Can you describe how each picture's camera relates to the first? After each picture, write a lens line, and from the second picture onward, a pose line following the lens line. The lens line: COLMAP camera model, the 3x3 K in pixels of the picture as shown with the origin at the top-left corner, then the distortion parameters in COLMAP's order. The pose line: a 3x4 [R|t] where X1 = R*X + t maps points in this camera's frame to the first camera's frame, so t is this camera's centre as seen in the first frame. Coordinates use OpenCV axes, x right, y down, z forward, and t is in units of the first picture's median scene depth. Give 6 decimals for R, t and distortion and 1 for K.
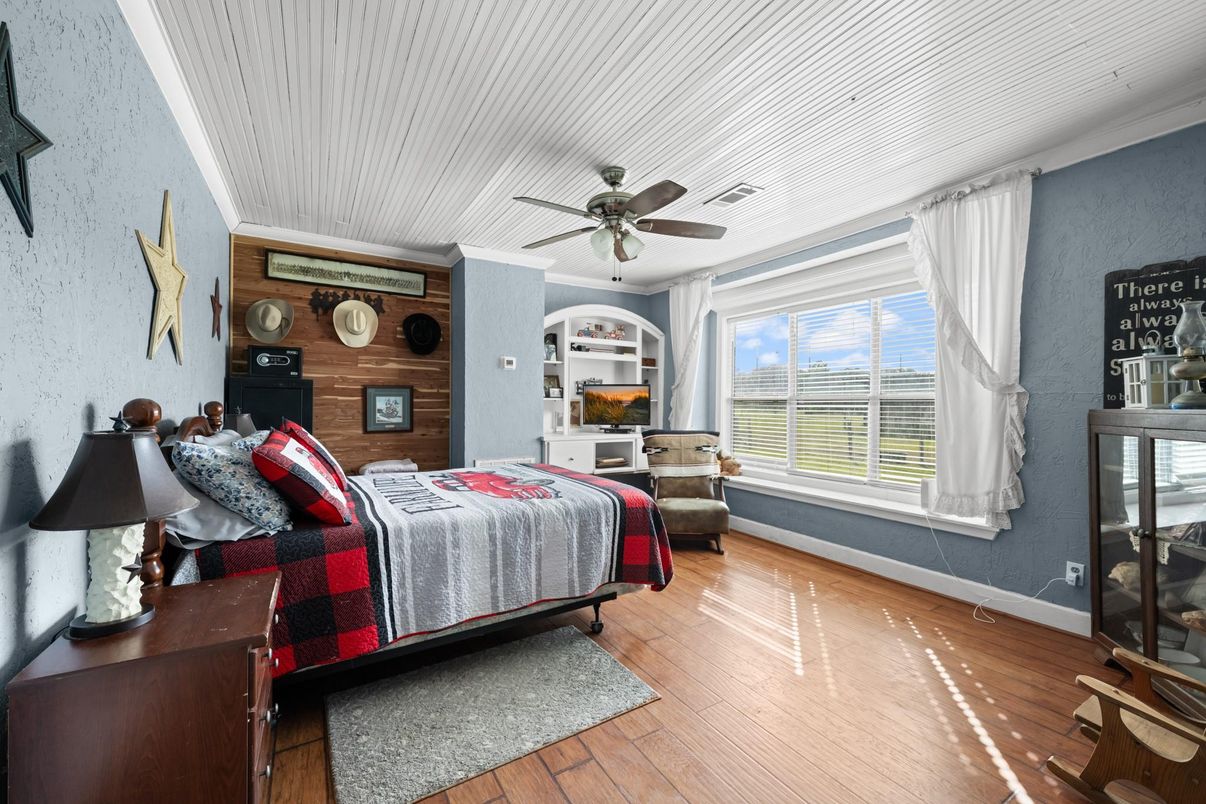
lens RADIAL K [[482.5, 0, 604.5], [0, 482.5, 405.7], [0, 0, 1]] dist [0.000203, -0.000165]
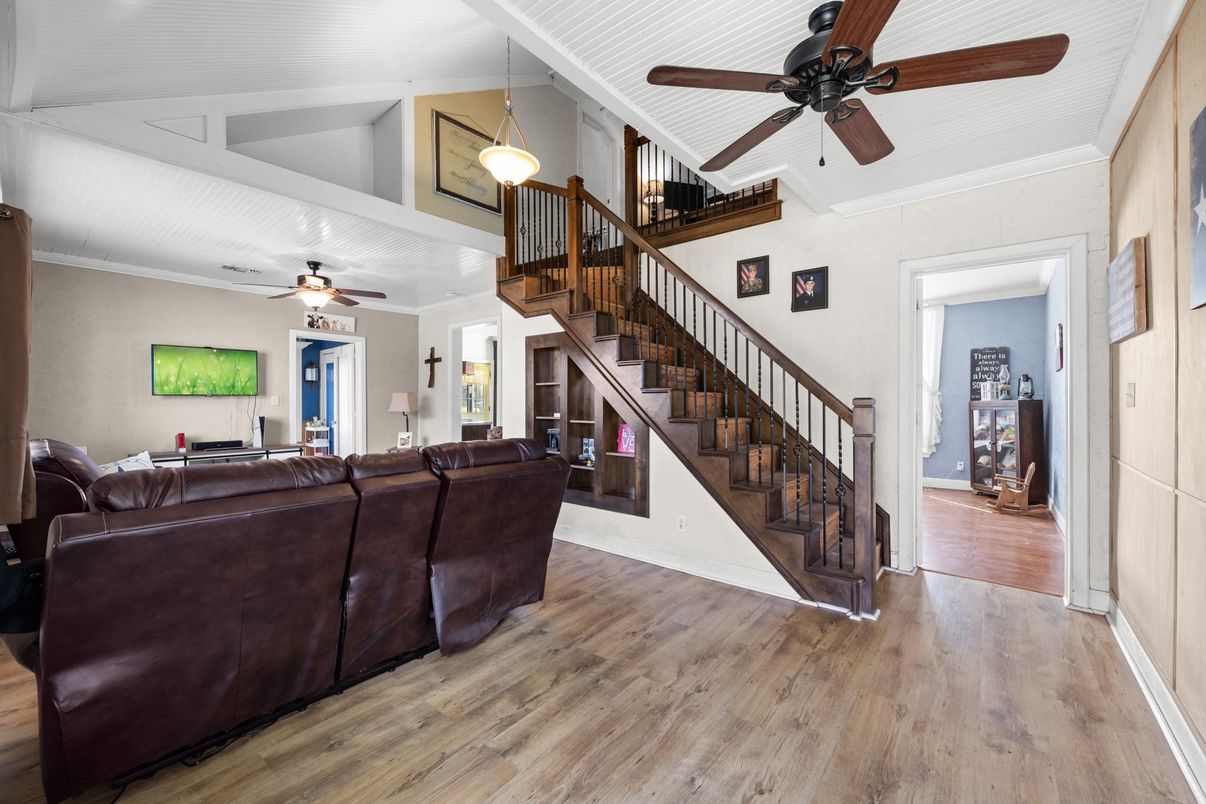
lens RADIAL K [[482.5, 0, 604.5], [0, 482.5, 405.7], [0, 0, 1]] dist [0.000203, -0.000165]
pose [[0.943111, -0.011627, 0.332275, -1.030125], [0.011125, 0.999932, 0.003411, 0.000478], [-0.332292, 0.000479, 0.943176, -0.486451]]
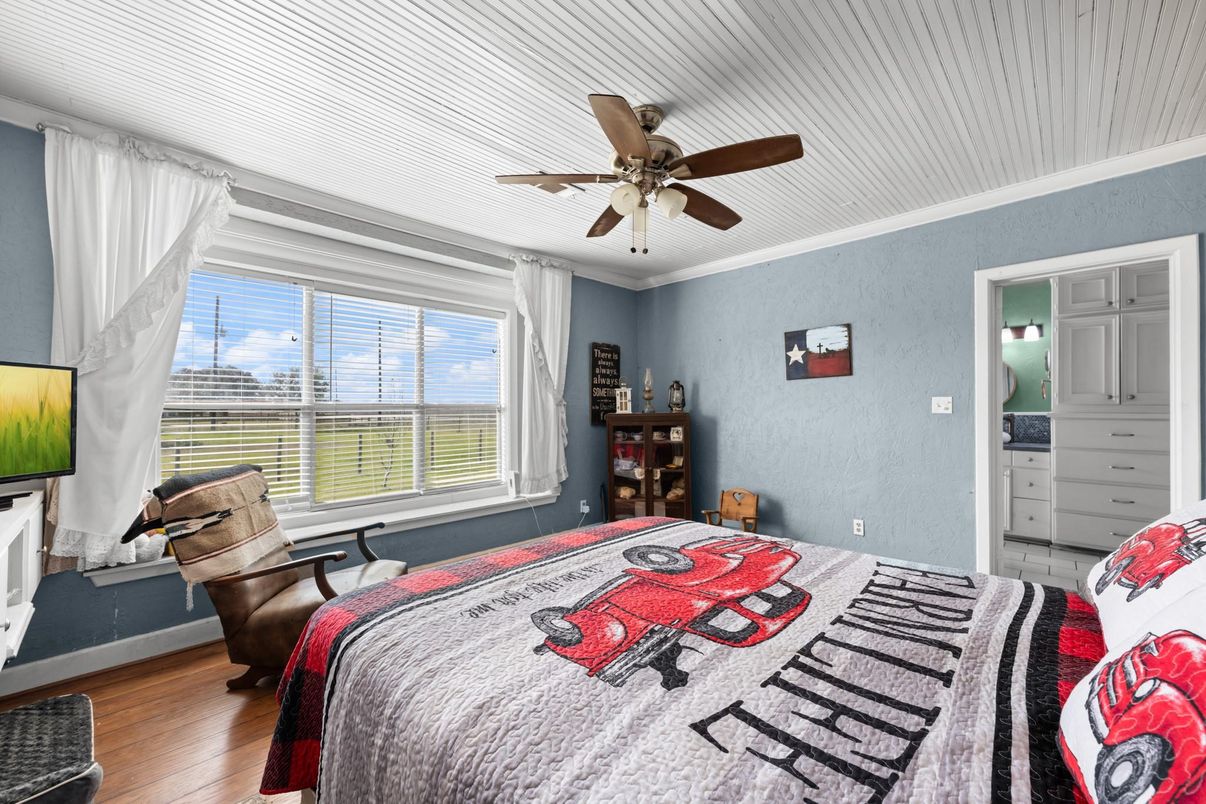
lens RADIAL K [[482.5, 0, 604.5], [0, 482.5, 405.7], [0, 0, 1]] dist [0.000203, -0.000165]
pose [[-0.254374, 0.008359, 0.967070, -0.487142], [0.012351, 0.999909, -0.005395, -0.008689], [-0.967027, 0.010572, -0.254454, 0.870911]]
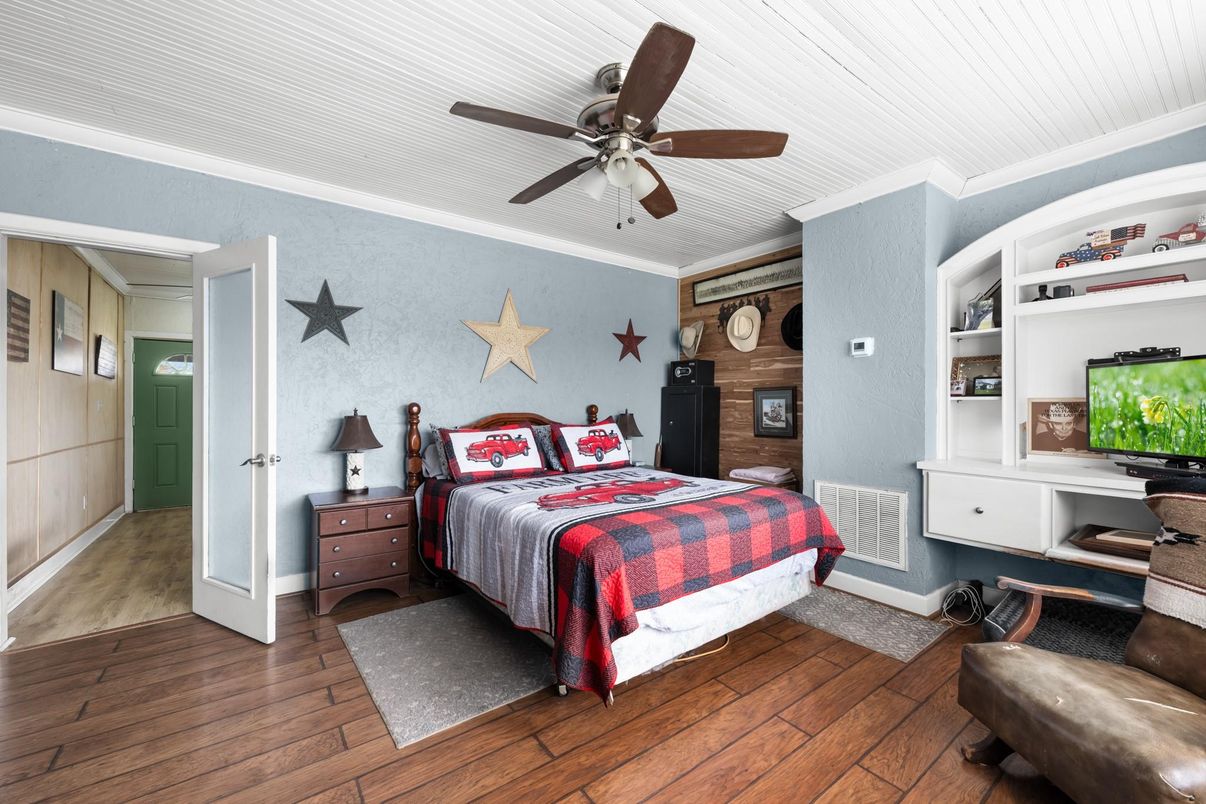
lens RADIAL K [[482.5, 0, 604.5], [0, 482.5, 405.7], [0, 0, 1]] dist [0.000203, -0.000165]
pose [[0.087166, -0.003887, -0.996186, 0.495293], [-0.006414, 0.999969, -0.004463, 0.000114], [0.996173, 0.006778, 0.087138, 0.633884]]
